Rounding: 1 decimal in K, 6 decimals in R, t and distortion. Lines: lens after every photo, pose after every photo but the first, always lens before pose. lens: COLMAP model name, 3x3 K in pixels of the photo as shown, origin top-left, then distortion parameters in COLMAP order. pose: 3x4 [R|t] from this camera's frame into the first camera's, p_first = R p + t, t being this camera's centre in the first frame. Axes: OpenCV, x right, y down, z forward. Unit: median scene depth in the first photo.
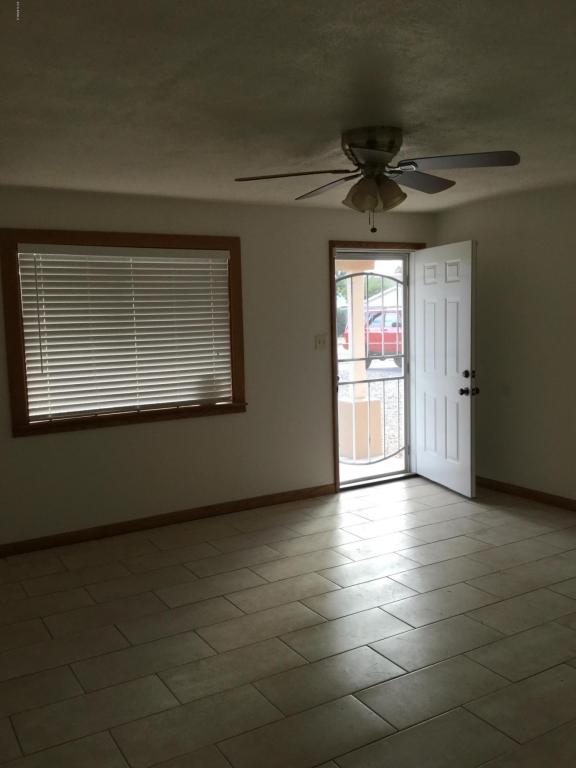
lens RADIAL K [[701.2, 0, 288.0], [0, 701.2, 384.0], [0, 0, 1]] dist [0.124252, -0.271569]
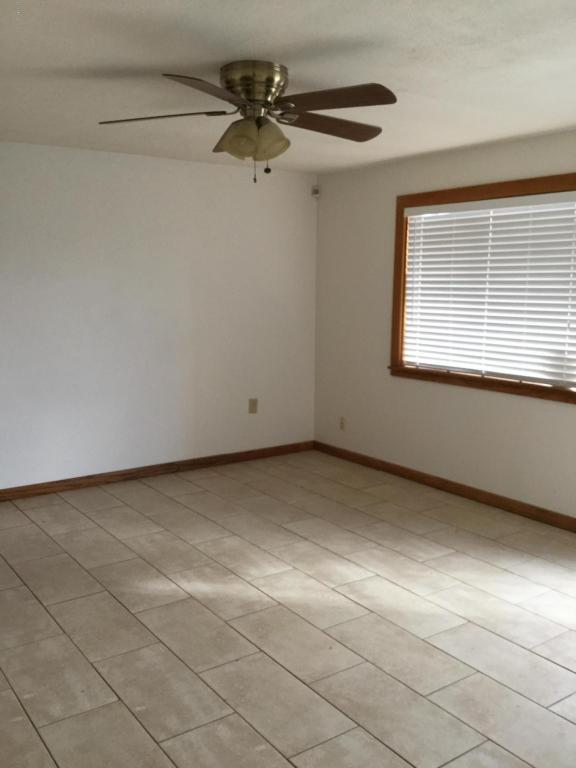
lens RADIAL K [[701.2, 0, 288.0], [0, 701.2, 384.0], [0, 0, 1]] dist [0.124252, -0.271569]
pose [[0.089452, 0.167075, -0.981878, 0.732691], [-0.119924, 0.980464, 0.155909, -0.071201], [0.988745, 0.103805, 0.107741, 0.685528]]
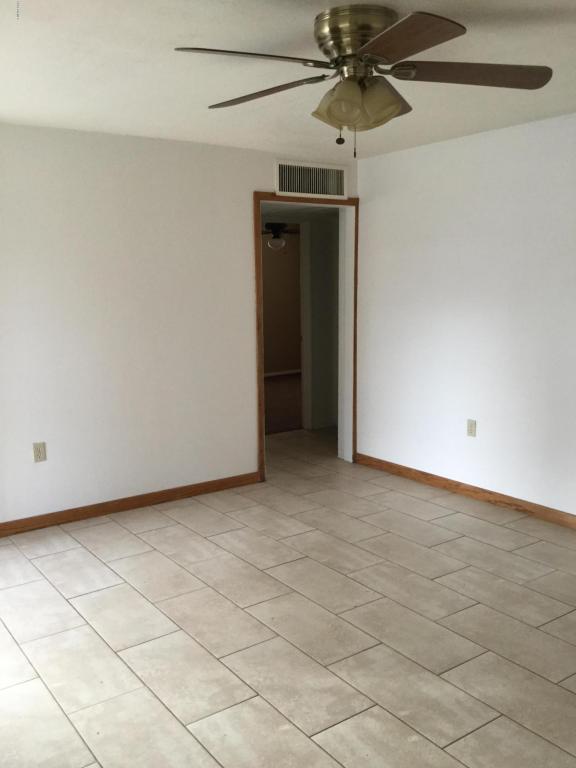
lens RADIAL K [[701.2, 0, 288.0], [0, 701.2, 384.0], [0, 0, 1]] dist [0.124252, -0.271569]
pose [[-0.090277, -0.127349, 0.987741, -0.417355], [0.126741, 0.982258, 0.138225, -0.060788], [-0.987819, 0.137666, -0.072535, 0.811388]]
